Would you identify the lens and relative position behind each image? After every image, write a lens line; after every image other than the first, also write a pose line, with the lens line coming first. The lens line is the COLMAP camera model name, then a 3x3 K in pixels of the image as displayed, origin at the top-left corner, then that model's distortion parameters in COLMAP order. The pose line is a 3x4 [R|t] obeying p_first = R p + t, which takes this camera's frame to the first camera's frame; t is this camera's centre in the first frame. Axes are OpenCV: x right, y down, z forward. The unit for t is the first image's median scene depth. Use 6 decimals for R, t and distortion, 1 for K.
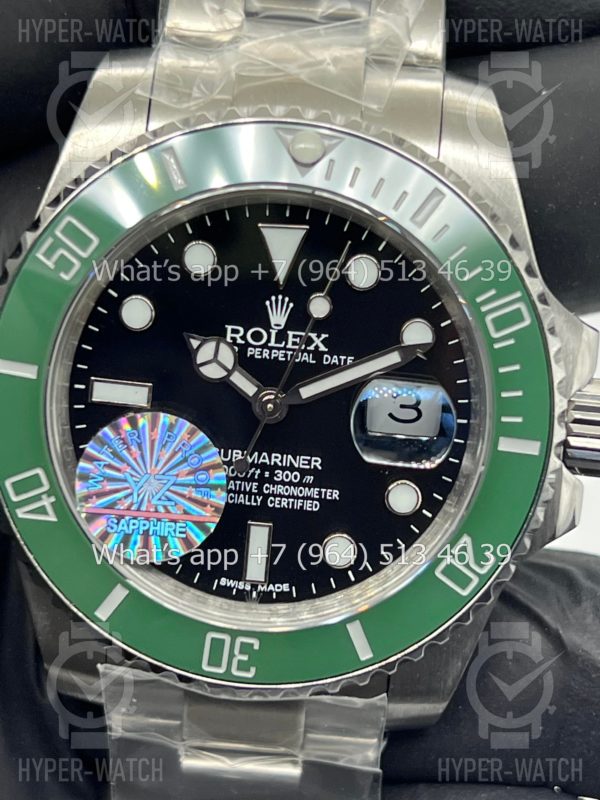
lens RADIAL K [[1890.4, 0, 295.3], [0, 1890.4, 398.8], [0, 0, 1]] dist [0.259992, 0.000000]
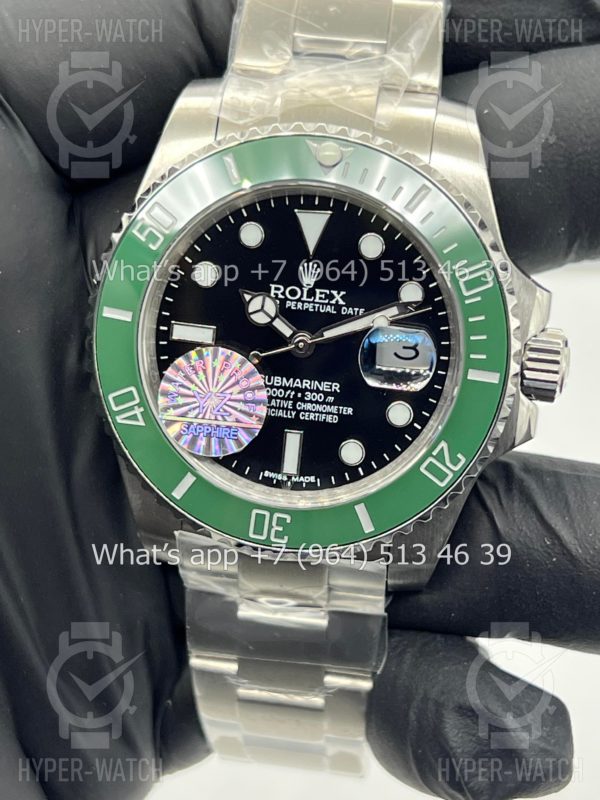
lens RADIAL K [[1801.7, 0, 302.0], [0, 1801.7, 397.8], [0, 0, 1]] dist [0.229156, 0.000000]
pose [[0.996515, 0.017990, -0.081450, 0.092618], [-0.017100, 0.999786, 0.011615, 0.027051], [0.081641, -0.010181, 0.996610, -0.287587]]
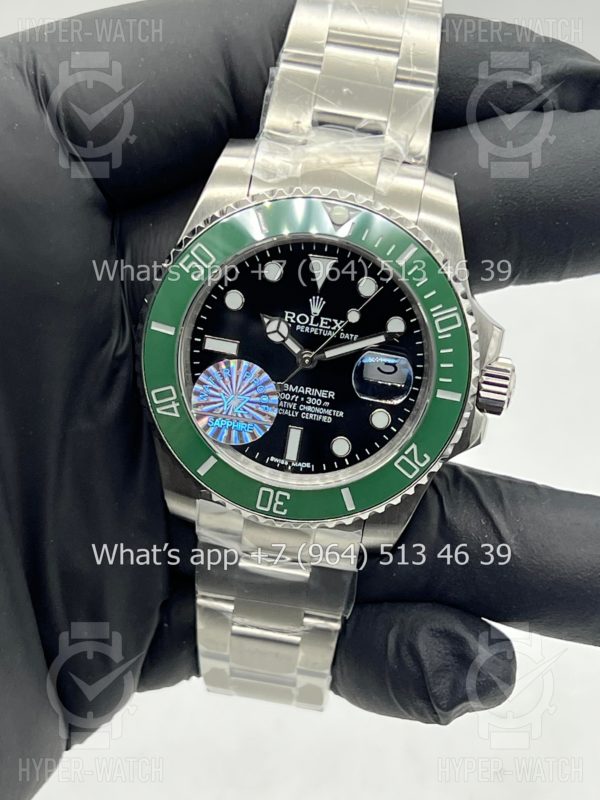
lens RADIAL K [[1890.4, 0, 298.7], [0, 1890.4, 403.5], [0, 0, 1]] dist [0.259992, 0.000000]
pose [[0.996481, 0.079896, -0.025354, 0.025698], [-0.077472, 0.993333, 0.085368, -0.102938], [0.032005, -0.083103, 0.996027, -0.711376]]
